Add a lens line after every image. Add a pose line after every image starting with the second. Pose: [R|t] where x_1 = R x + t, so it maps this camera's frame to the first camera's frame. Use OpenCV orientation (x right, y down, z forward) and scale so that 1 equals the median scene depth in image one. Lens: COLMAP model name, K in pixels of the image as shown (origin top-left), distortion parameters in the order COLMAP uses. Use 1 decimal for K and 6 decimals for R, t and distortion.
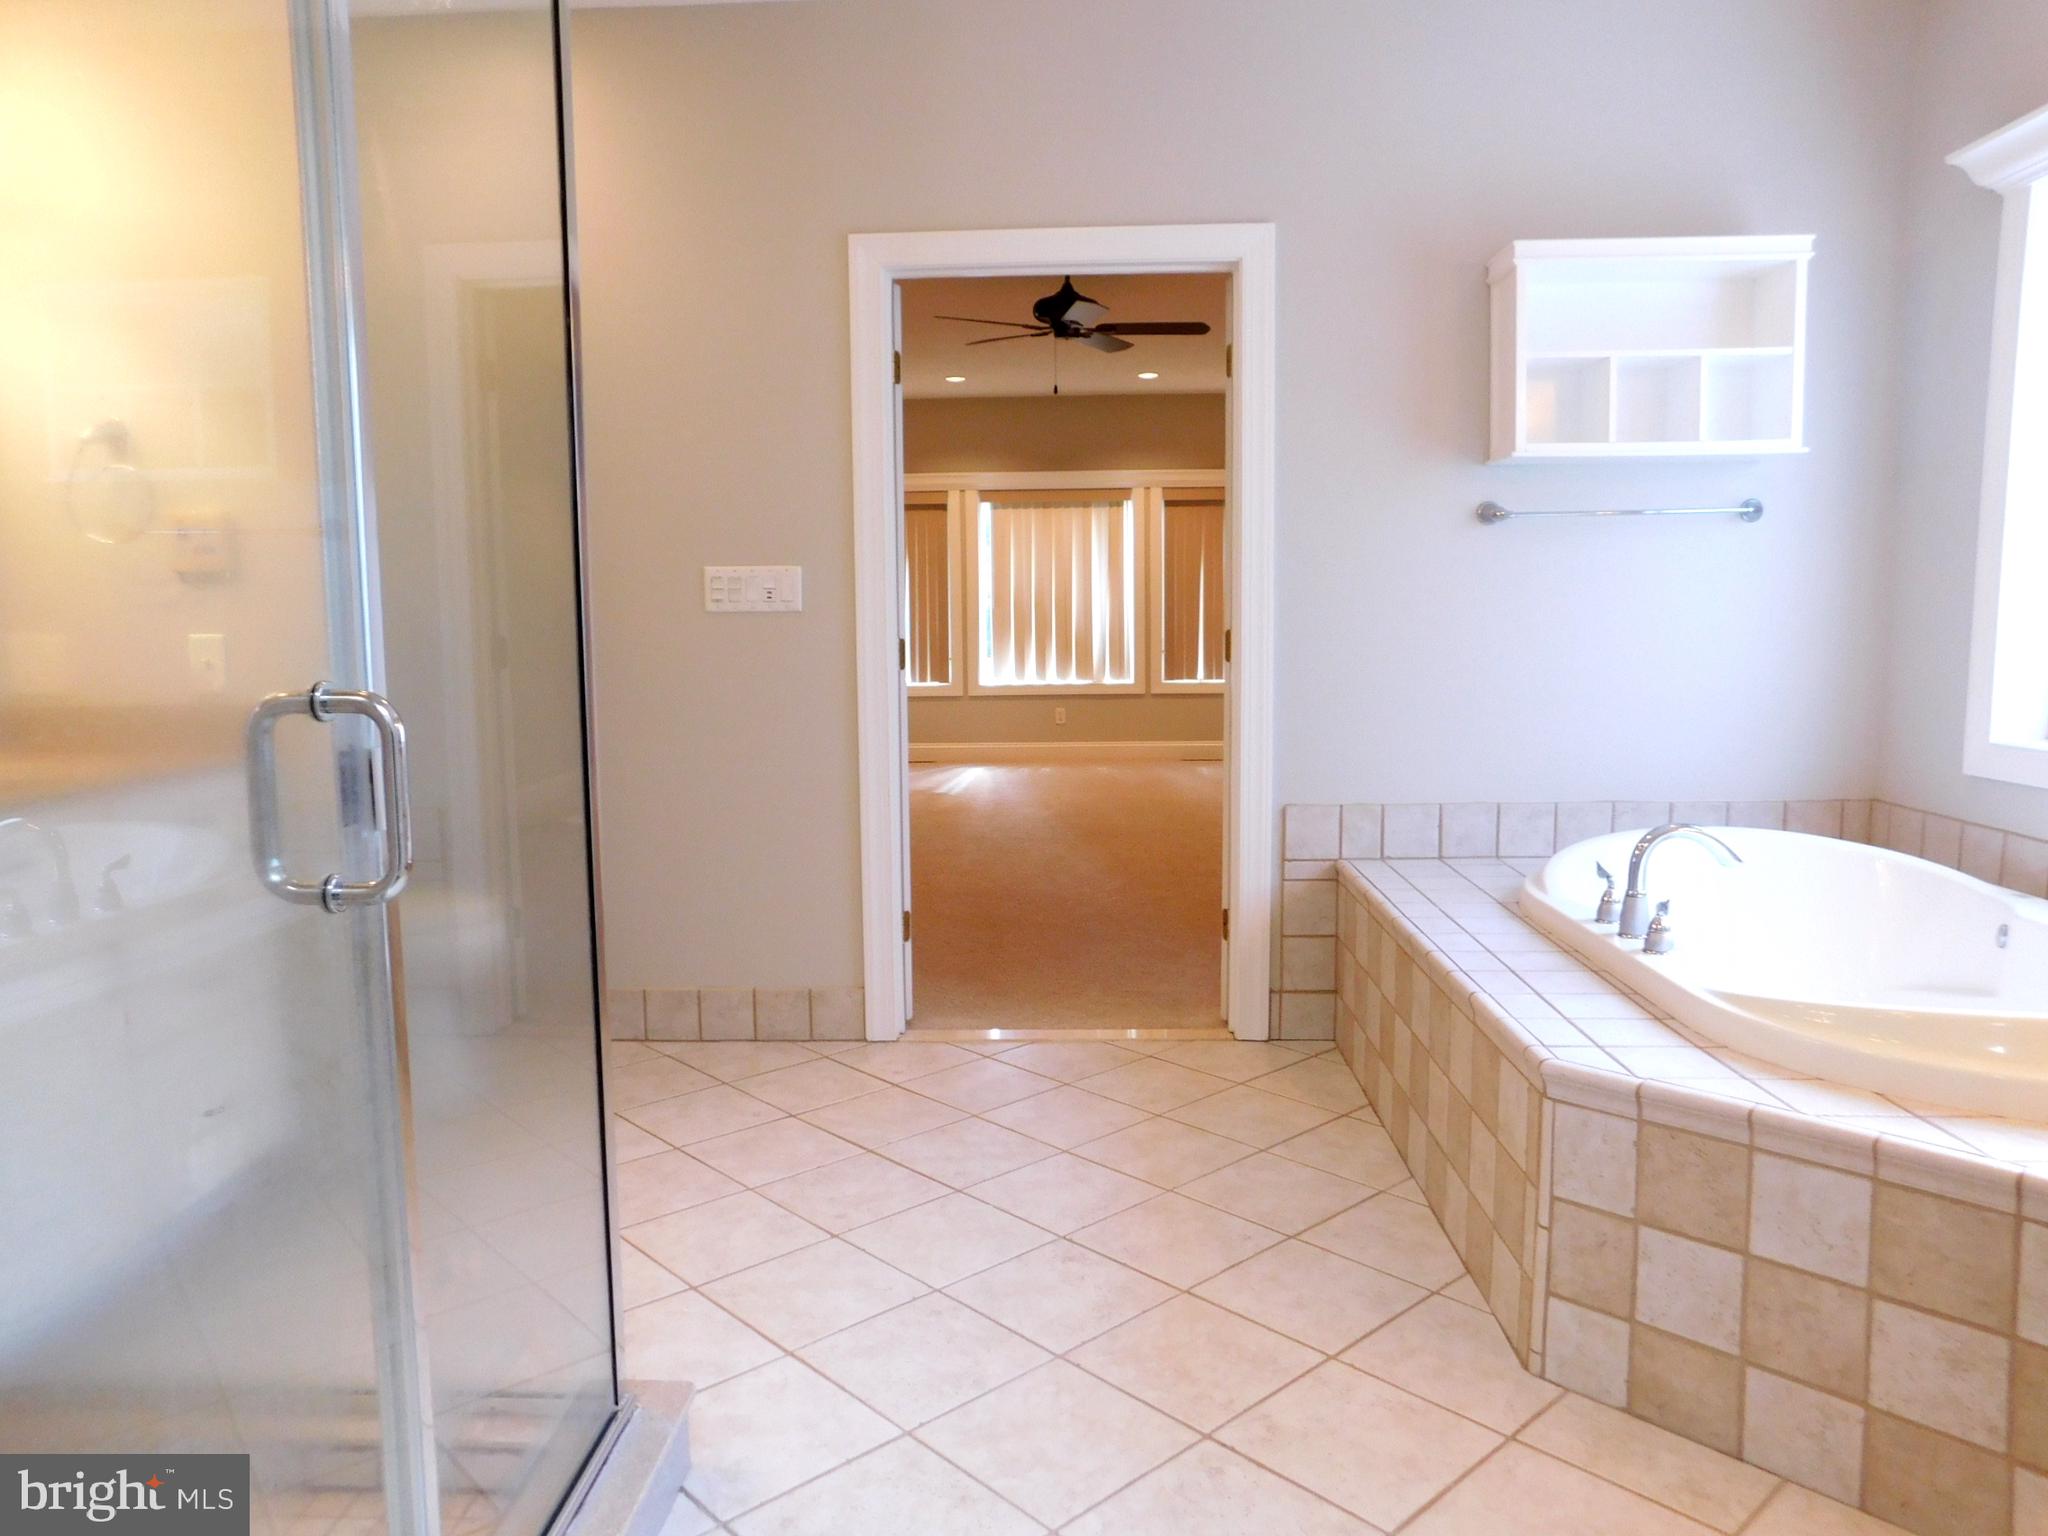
lens RADIAL K [[1421.3, 0, 997.4], [0, 1421.3, 769.3], [0, 0, 1]] dist [-0.043526, 0.037797]
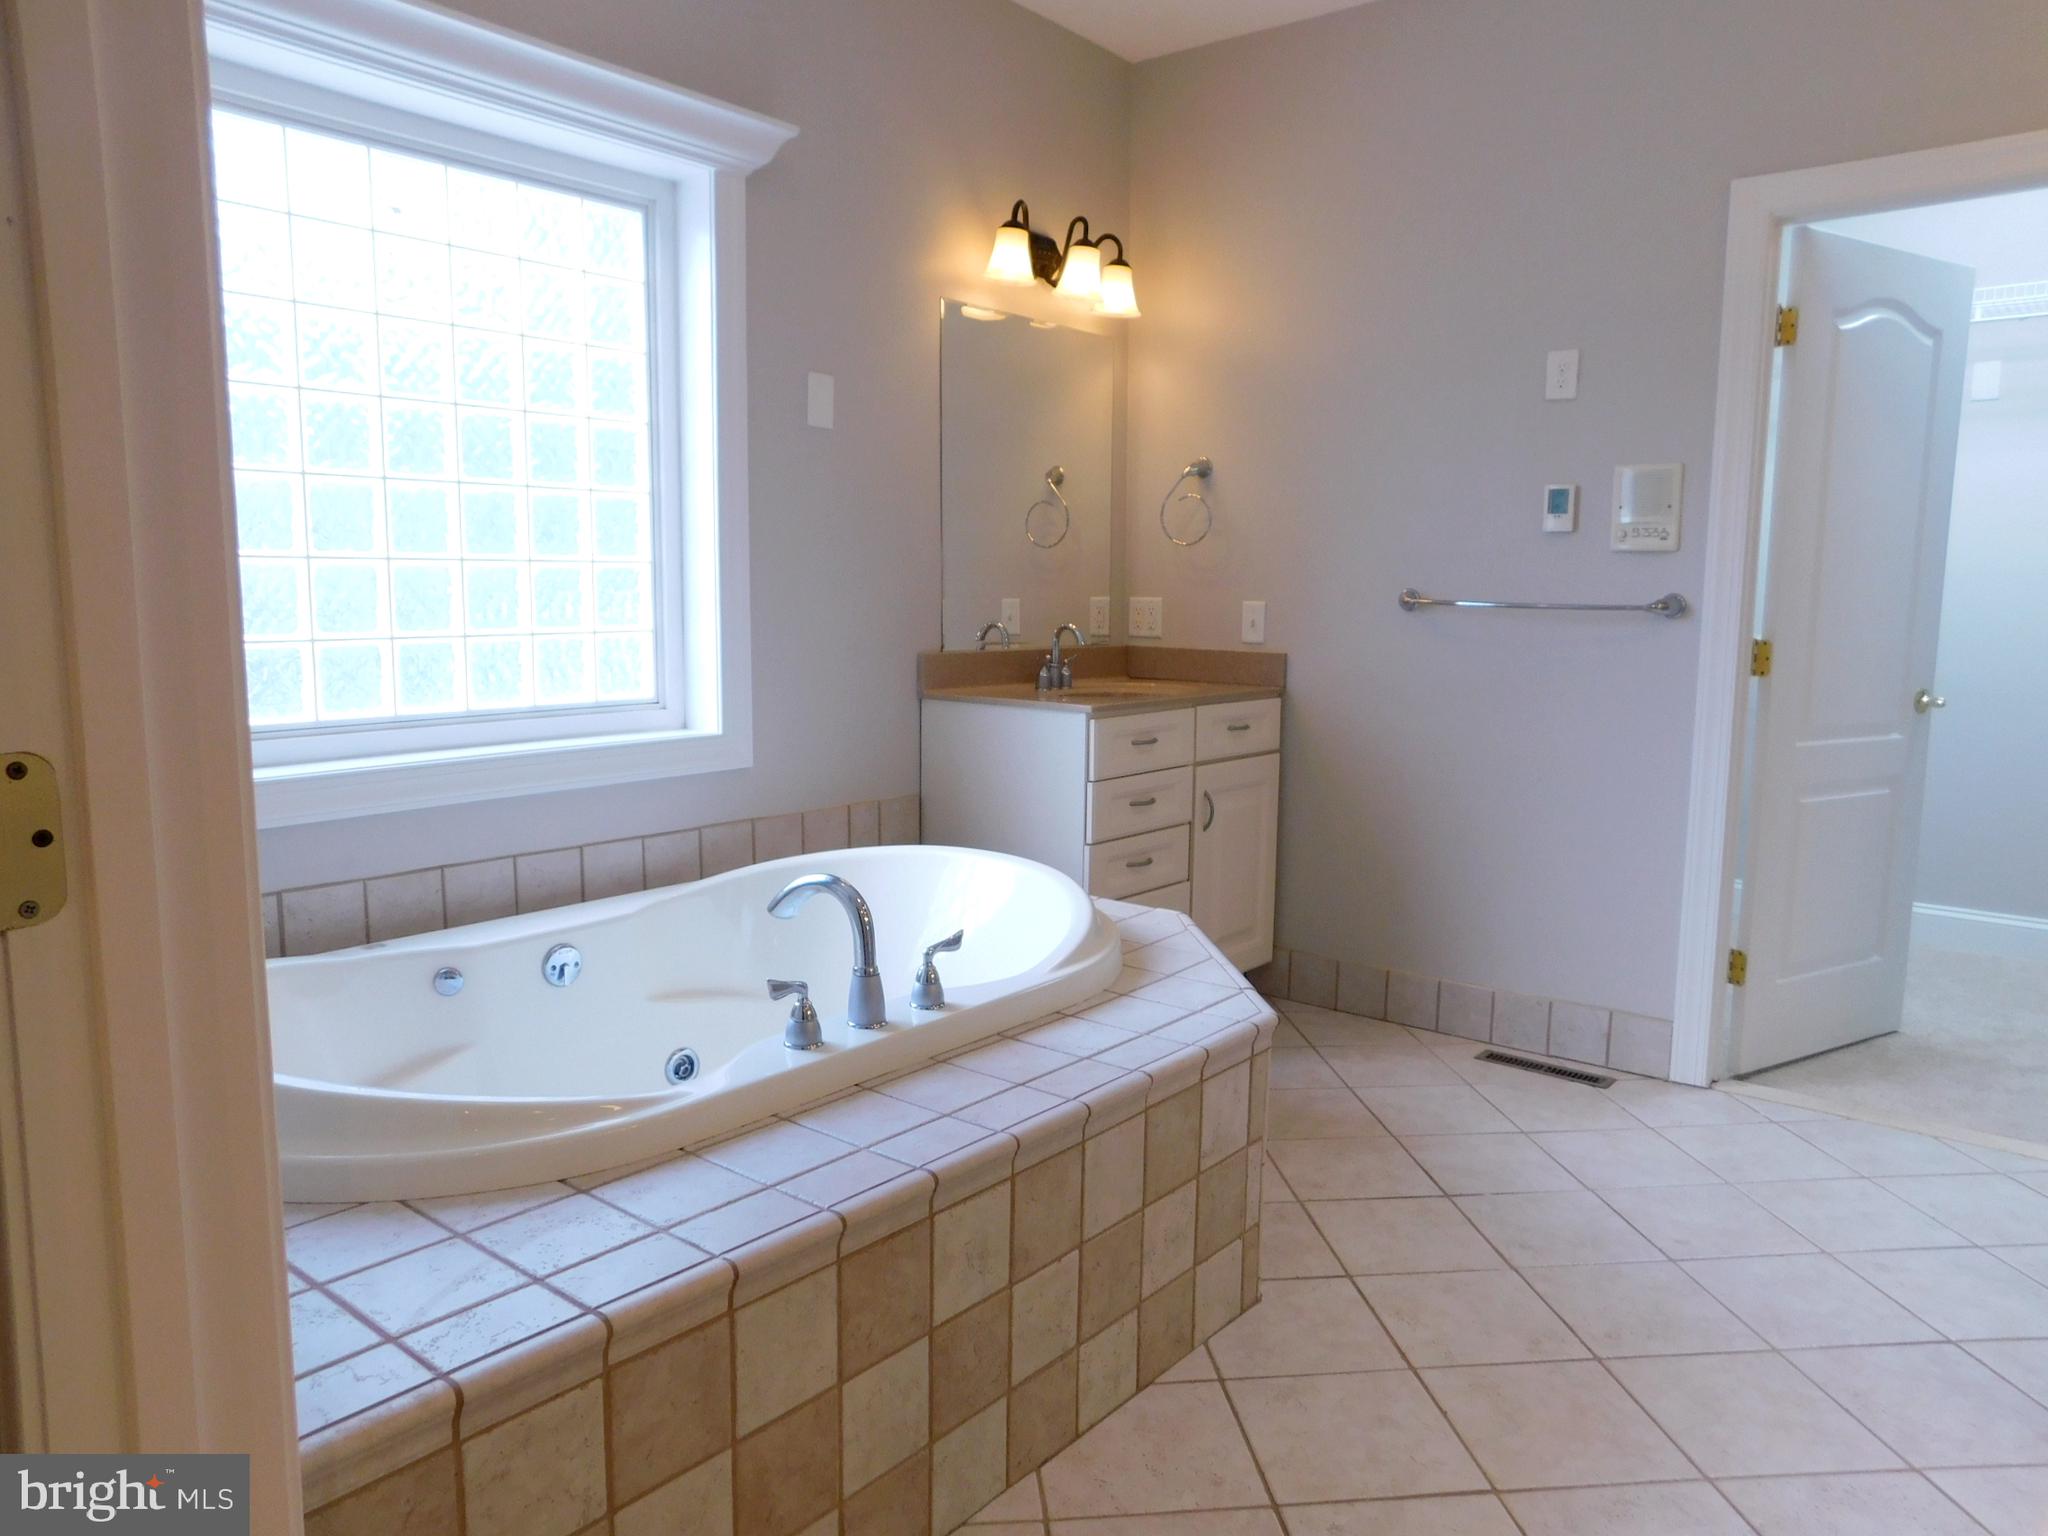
lens RADIAL K [[1421.3, 0, 997.4], [0, 1421.3, 769.3], [0, 0, 1]] dist [-0.043526, 0.037797]
pose [[-0.804506, -0.076508, 0.588996, -0.083709], [0.059922, 0.976154, 0.208645, -0.229829], [-0.590914, 0.203150, -0.780737, 1.941882]]
